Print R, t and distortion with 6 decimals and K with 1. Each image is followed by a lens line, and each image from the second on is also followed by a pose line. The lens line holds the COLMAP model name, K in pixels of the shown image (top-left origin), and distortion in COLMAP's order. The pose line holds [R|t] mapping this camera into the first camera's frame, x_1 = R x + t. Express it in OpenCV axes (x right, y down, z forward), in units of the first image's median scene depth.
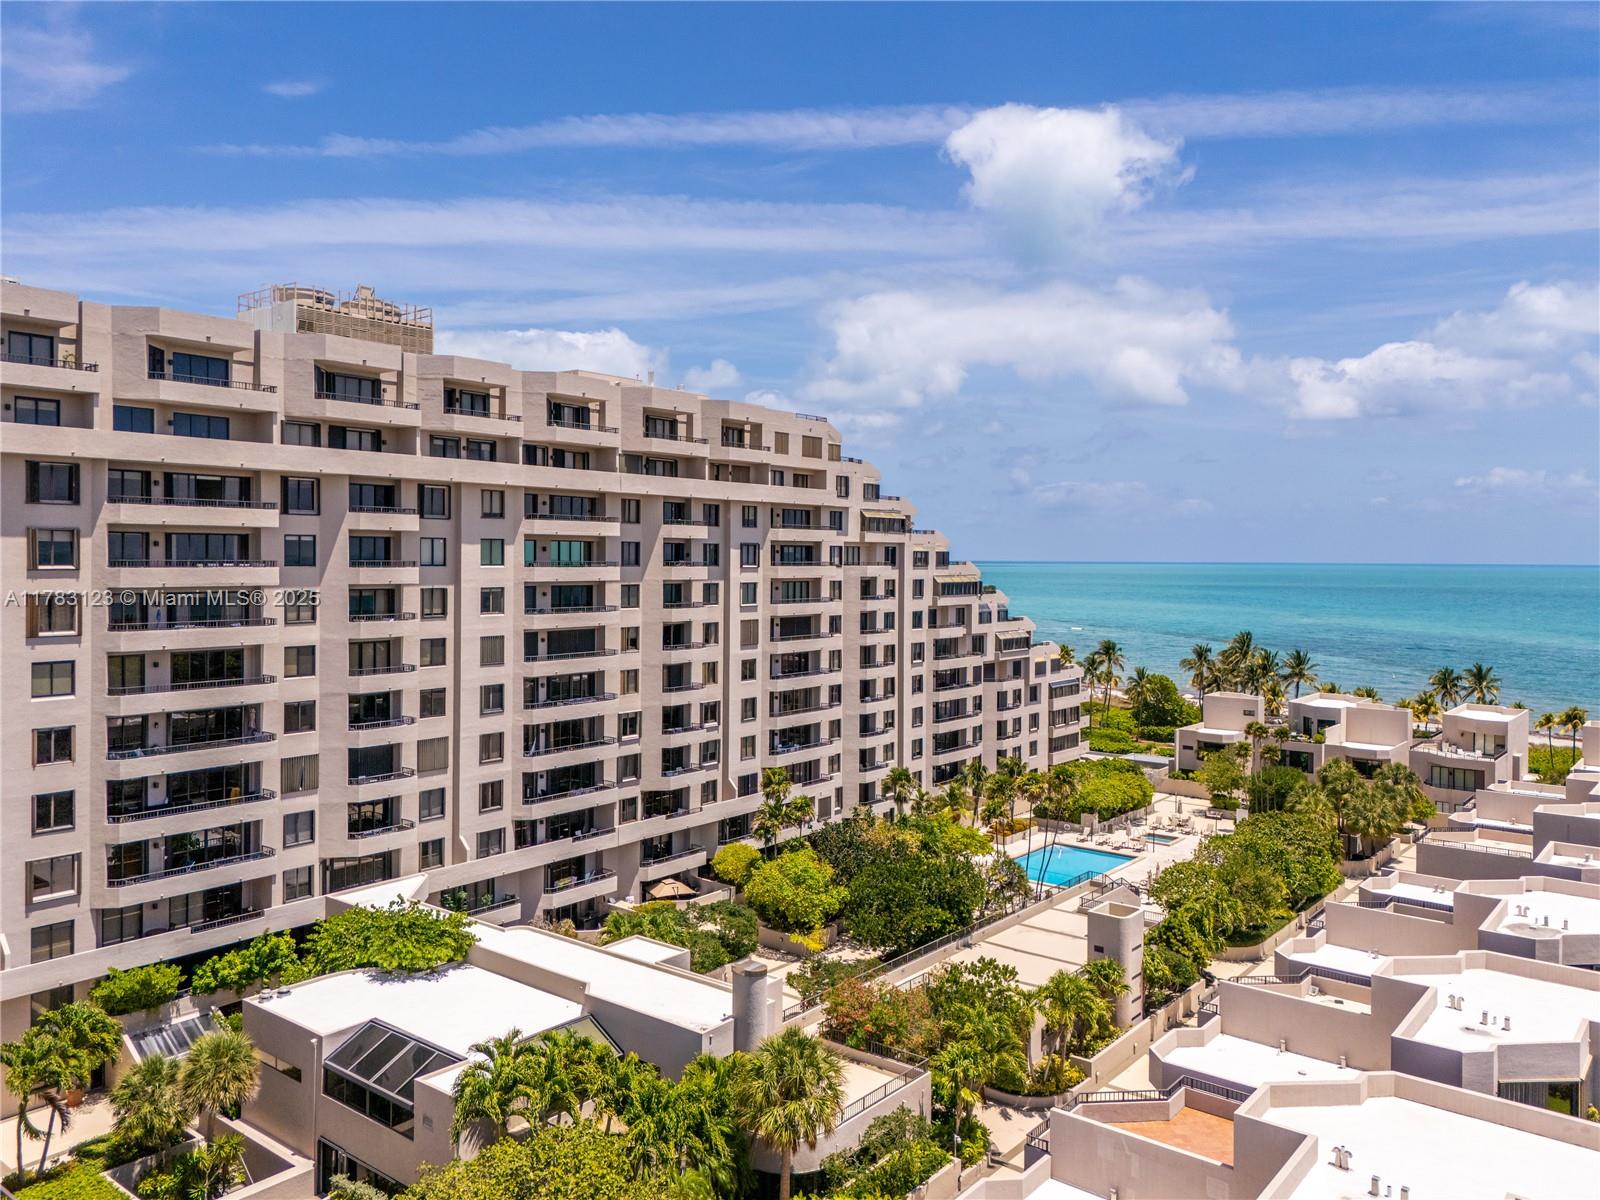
lens RADIAL K [[1202.9, 0, 759.9], [0, 1202.9, 621.0], [0, 0, 1]] dist [0.056335, -0.051301]
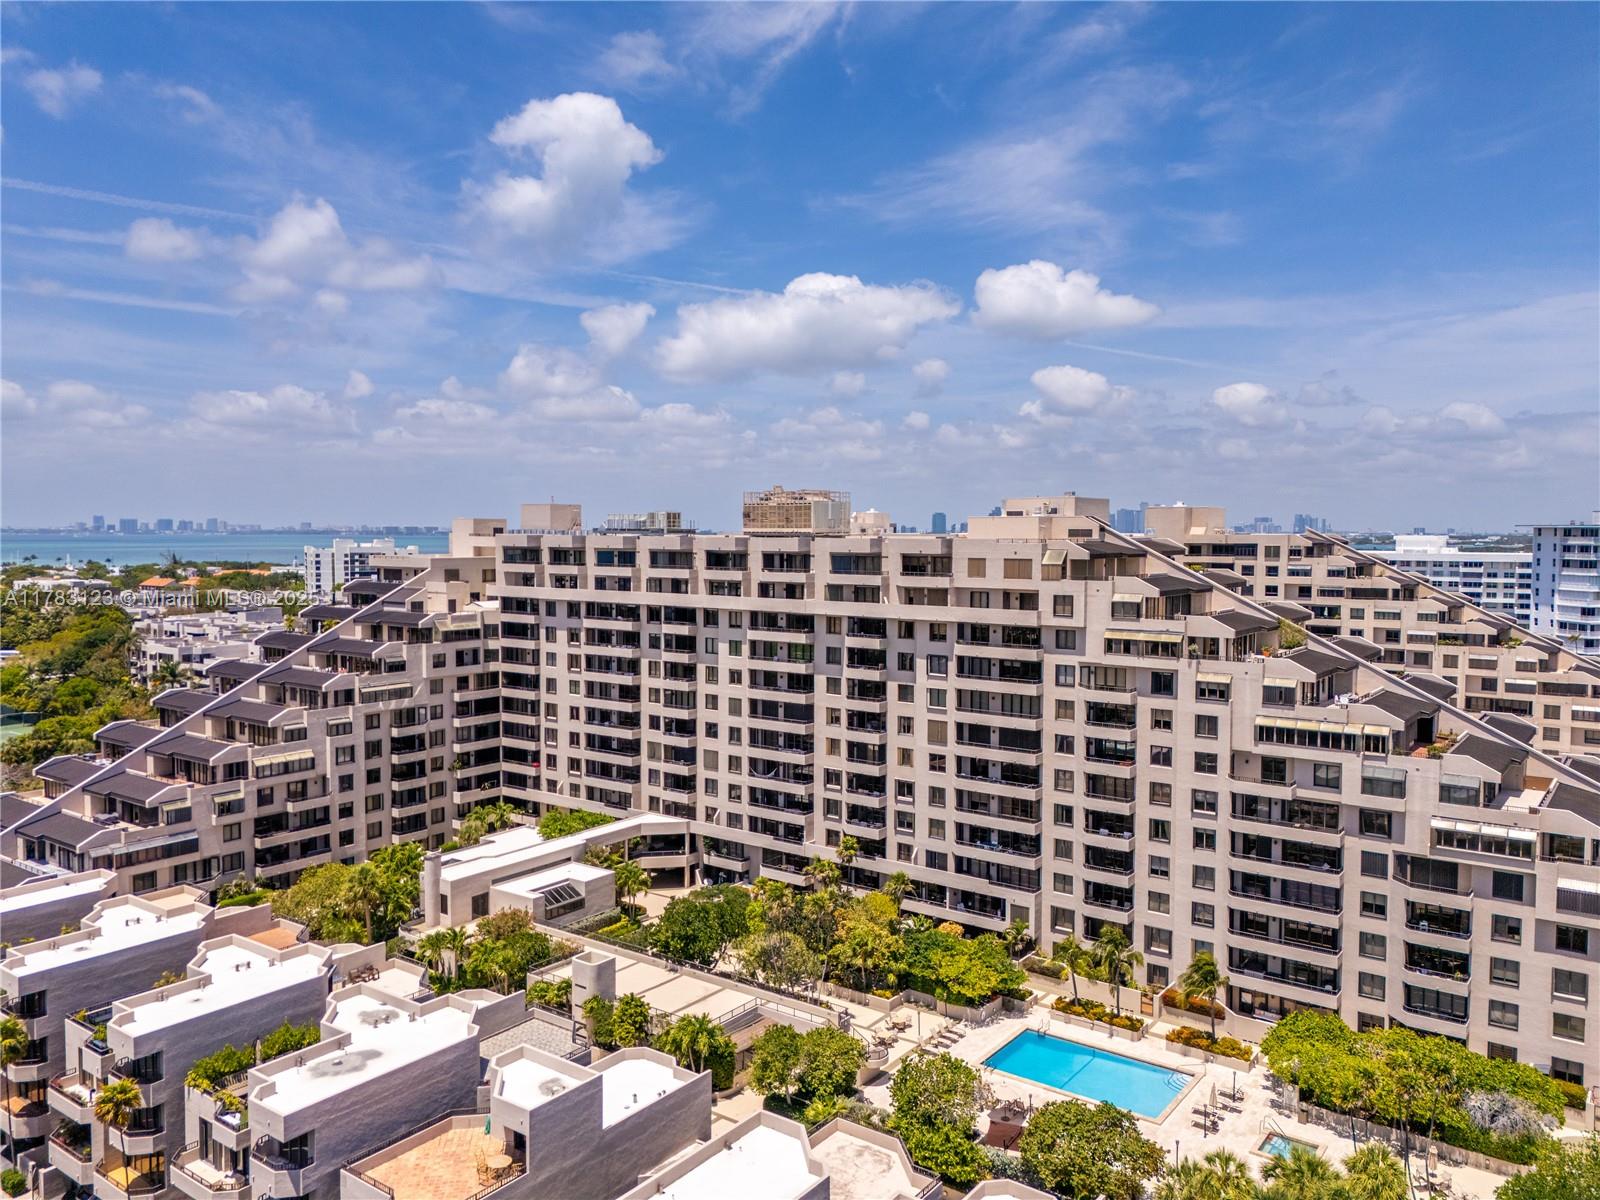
lens RADIAL K [[1215.0, 0, 807.0], [0, 1215.0, 606.8], [0, 0, 1]] dist [0.096126, -0.115903]
pose [[0.029779, 0.056336, -0.997968, 1.040999], [-0.054922, 0.996994, 0.054642, -0.151070], [0.998046, 0.053184, 0.032784, 0.737629]]
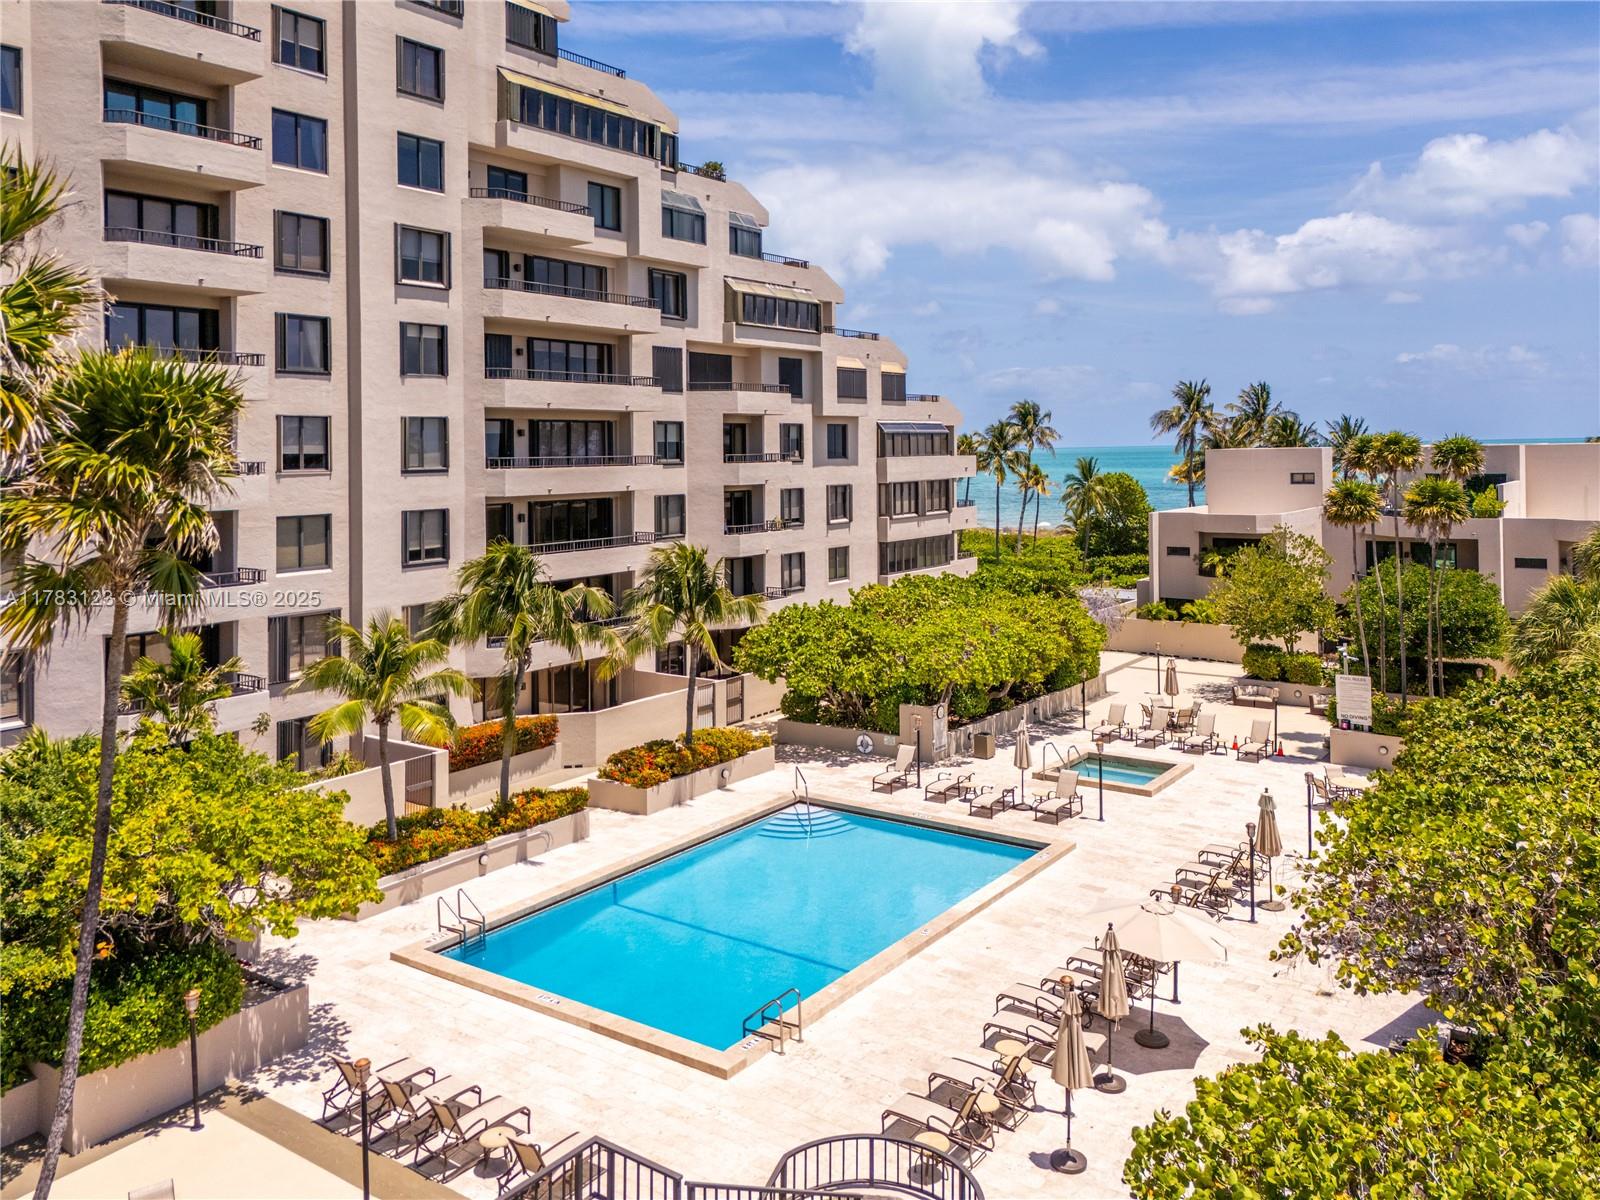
lens RADIAL K [[1229.9, 0, 784.6], [0, 1229.9, 473.6], [0, 0, 1]] dist [0.056650, -0.052459]
pose [[0.997777, -0.026123, 0.061302, 0.225636], [0.028294, 0.998993, -0.034819, 0.110923], [-0.060331, 0.036476, 0.997512, 0.688486]]
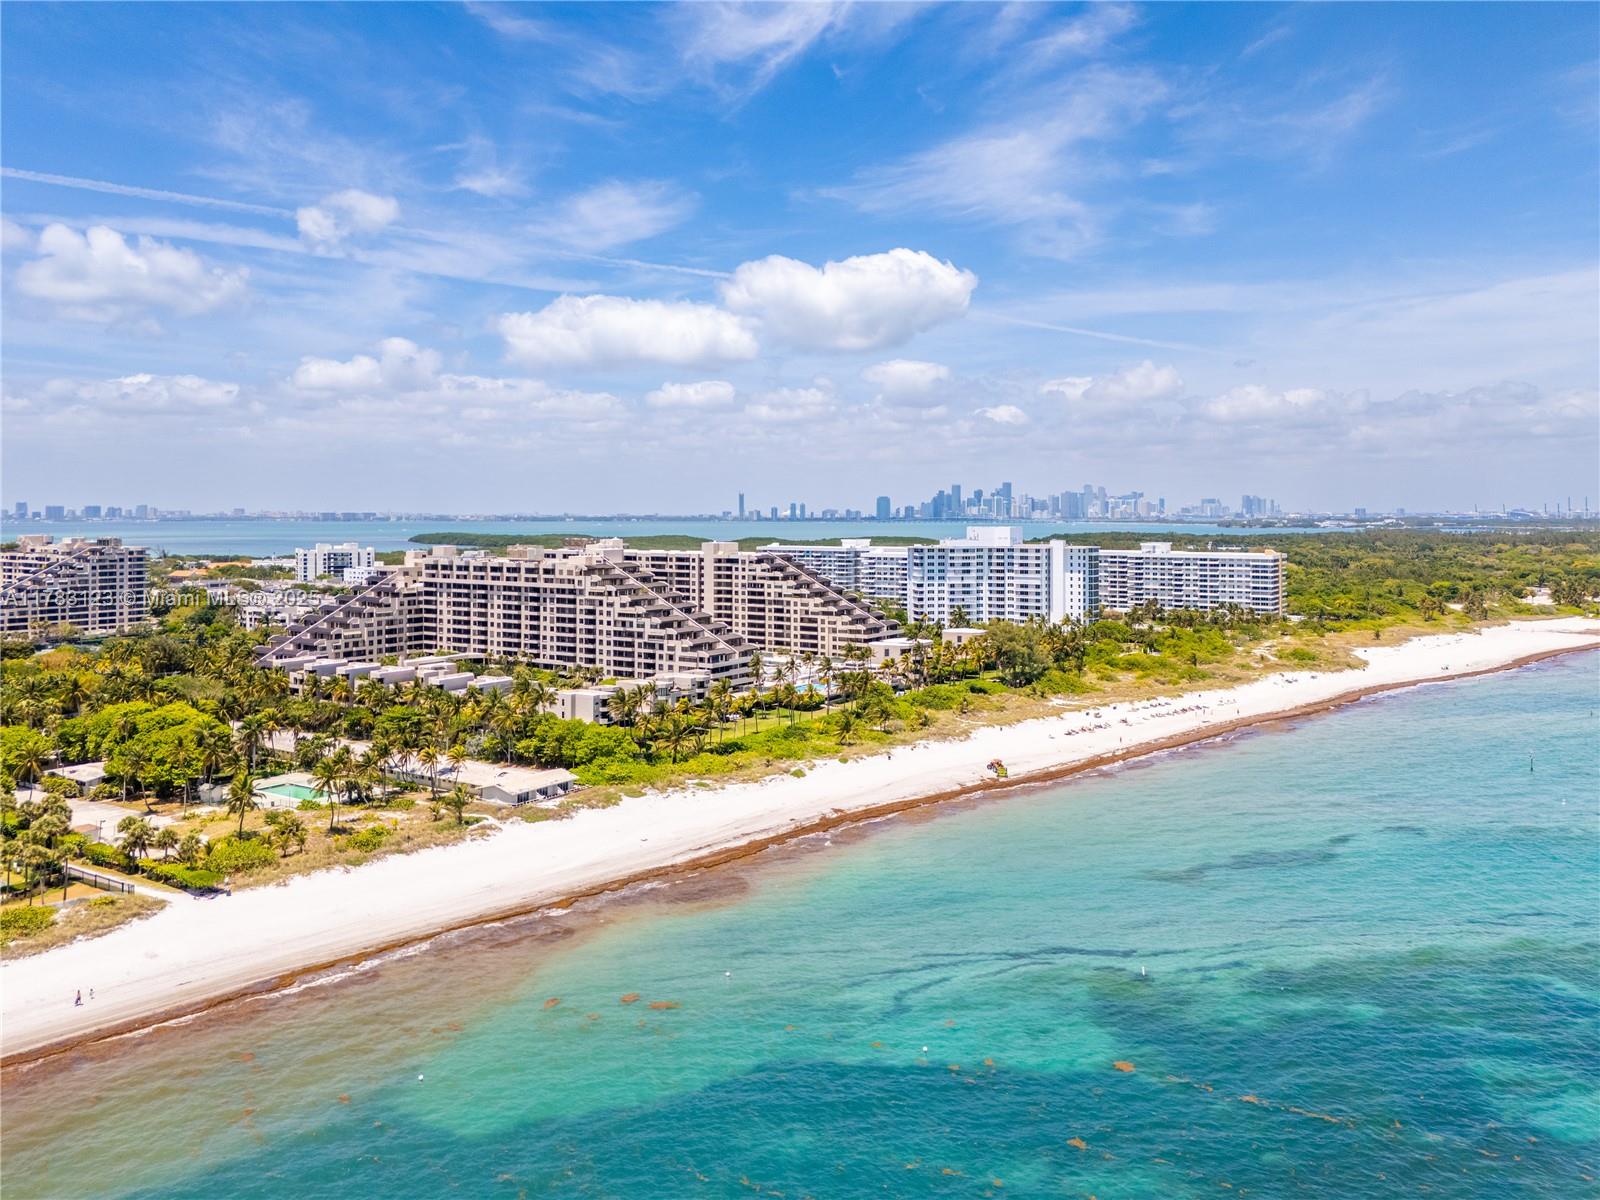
lens RADIAL K [[1155.5, 0, 803.7], [0, 1155.5, 538.9], [0, 0, 1]] dist [0.081151, -0.121456]
pose [[0.088718, 0.011418, -0.995991, 3.523986], [-0.051492, 0.998650, 0.006862, -0.296003], [0.994725, 0.050676, 0.089186, 1.320390]]
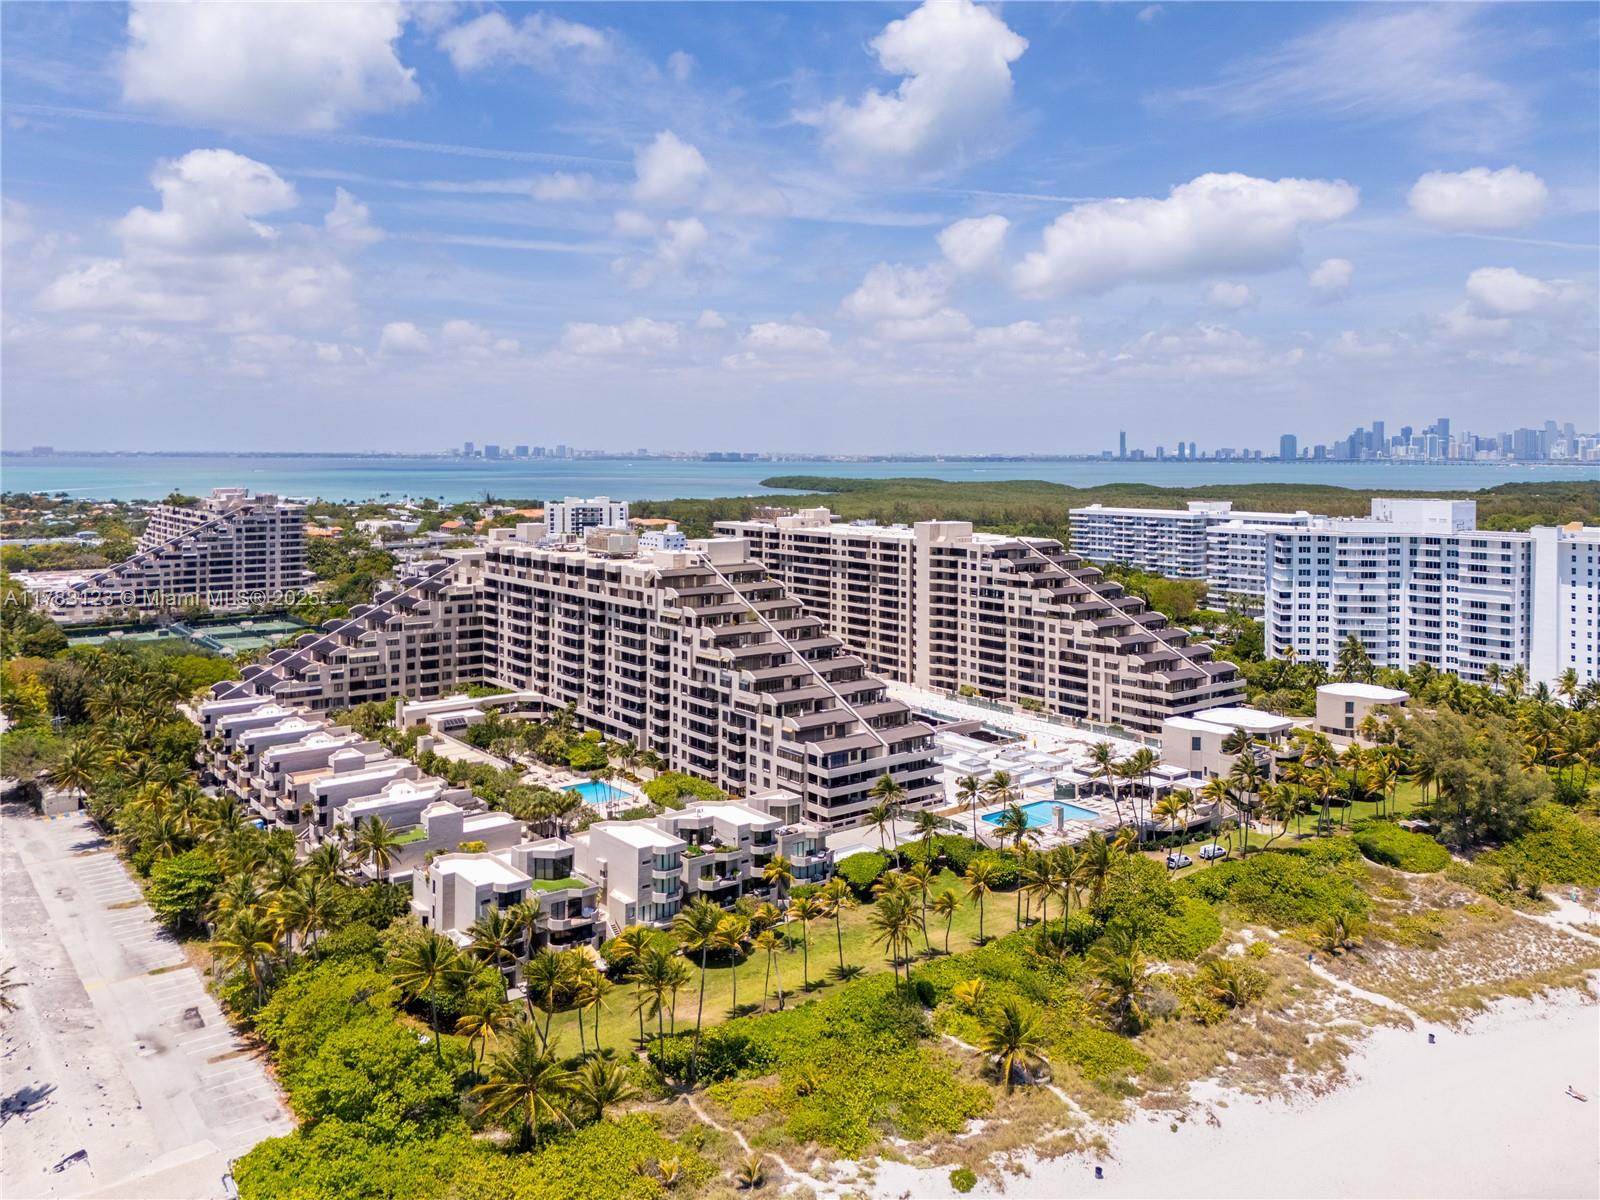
lens RADIAL K [[1214.4, 0, 777.2], [0, 1214.4, 488.1], [0, 0, 1]] dist [0.062611, -0.065690]
pose [[-0.231794, 0.016561, -0.972624, 2.122860], [-0.057195, 0.997893, 0.030622, -0.387643], [0.971082, 0.062728, -0.230358, 1.684319]]
